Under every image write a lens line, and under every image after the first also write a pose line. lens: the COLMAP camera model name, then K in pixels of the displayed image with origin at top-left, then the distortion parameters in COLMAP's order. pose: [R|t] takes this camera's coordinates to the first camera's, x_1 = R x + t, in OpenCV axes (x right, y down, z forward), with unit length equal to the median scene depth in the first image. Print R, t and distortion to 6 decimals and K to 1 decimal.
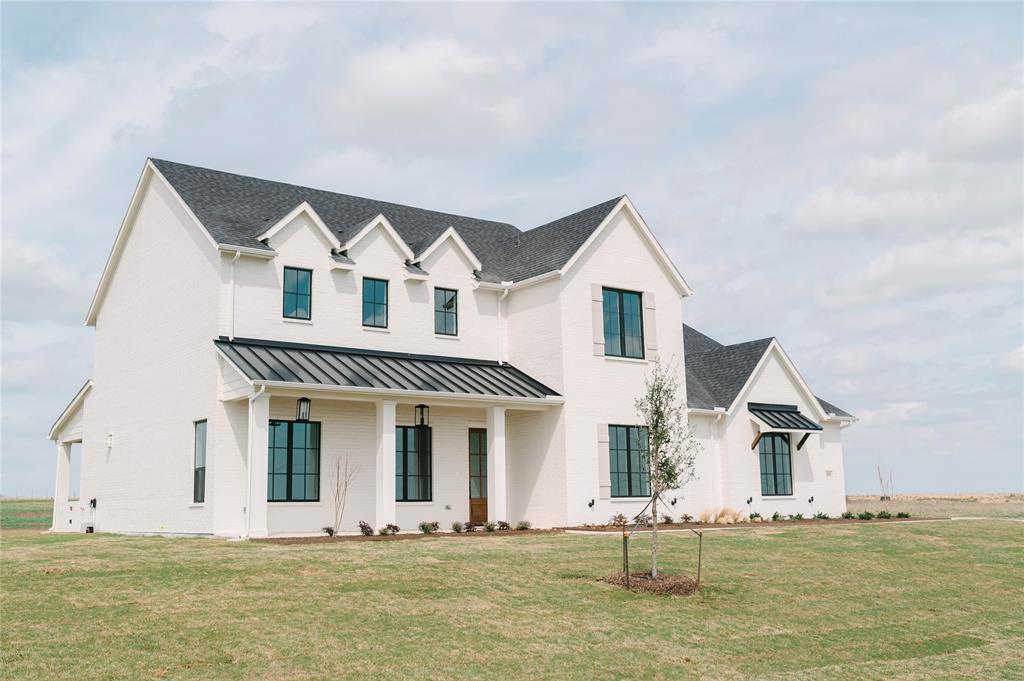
lens RADIAL K [[999.4, 0, 512.0], [0, 999.4, 340.5], [0, 0, 1]] dist [-0.048549, -0.007533]
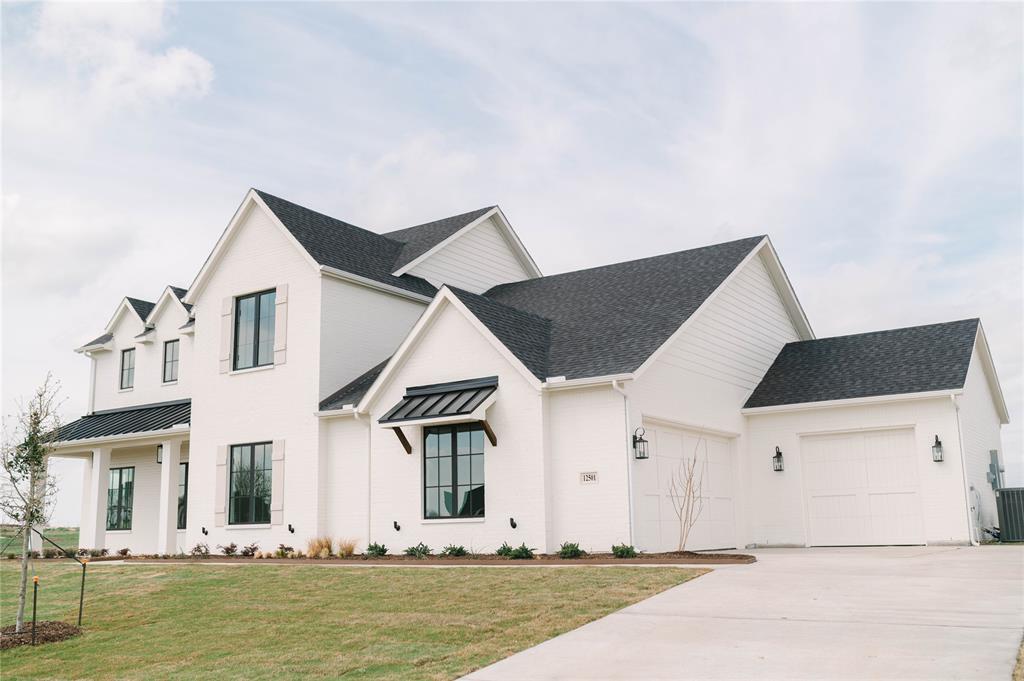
lens RADIAL K [[999.4, 0, 512.0], [0, 999.4, 340.5], [0, 0, 1]] dist [-0.048549, -0.007533]
pose [[0.326629, -0.171259, -0.929508, 1.053718], [0.169963, 0.978058, -0.120479, 0.144241], [0.929745, -0.118630, 0.348569, 0.930906]]
